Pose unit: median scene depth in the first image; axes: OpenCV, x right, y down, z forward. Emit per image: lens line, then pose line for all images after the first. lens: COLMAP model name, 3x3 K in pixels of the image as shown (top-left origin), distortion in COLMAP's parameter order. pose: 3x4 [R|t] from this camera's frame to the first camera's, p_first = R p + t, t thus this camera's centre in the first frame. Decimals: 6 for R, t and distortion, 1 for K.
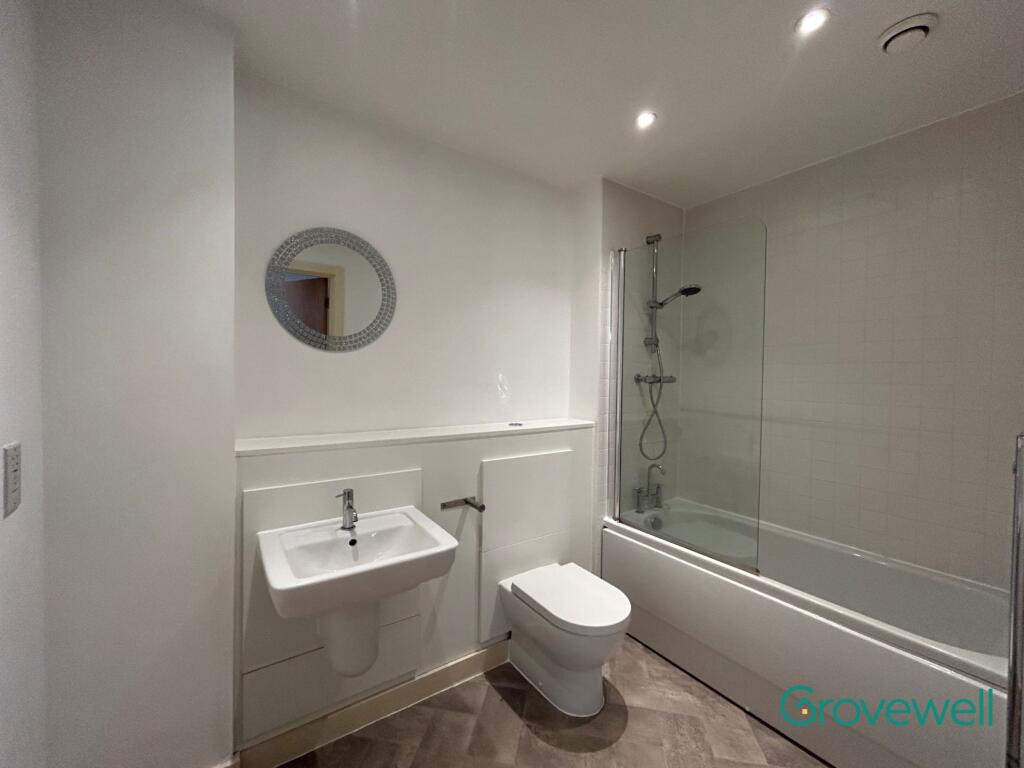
lens RADIAL K [[414.4, 0, 514.0], [0, 414.4, 380.7], [0, 0, 1]] dist [-0.000133, 0.000912]
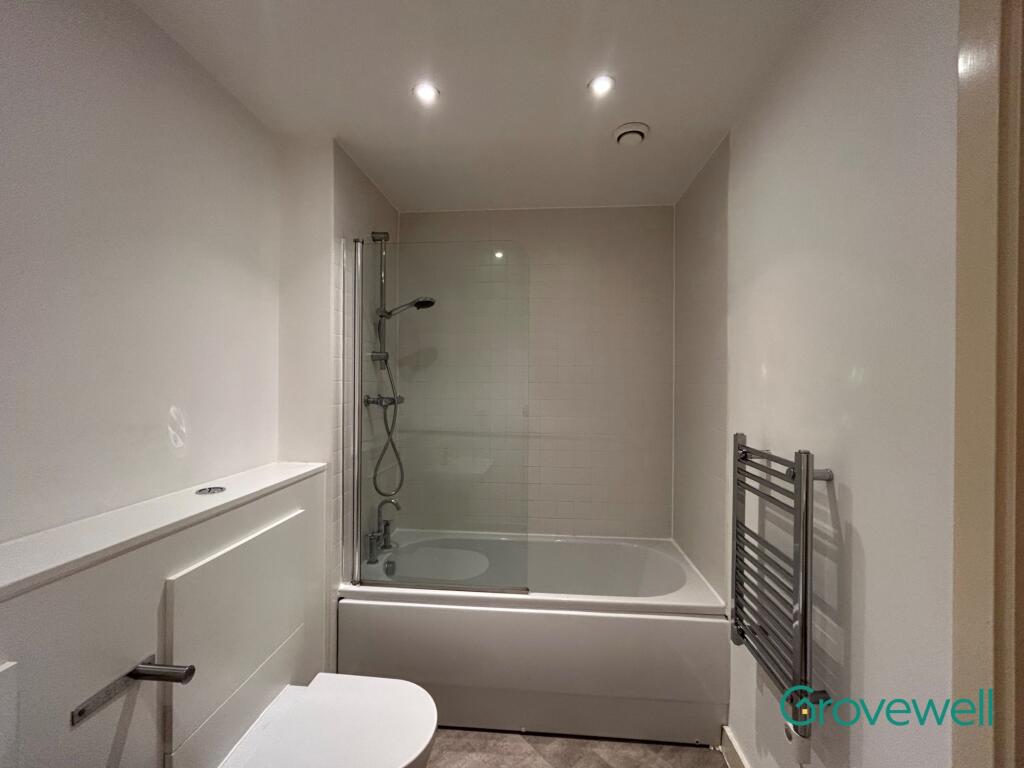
lens RADIAL K [[414.4, 0, 509.7], [0, 414.4, 382.3], [0, 0, 1]] dist [-0.000133, 0.000912]
pose [[0.636224, -0.007581, 0.771467, -0.167926], [0.011857, 0.999930, 0.000048, -0.040743], [-0.771413, 0.009117, 0.636269, 0.271985]]
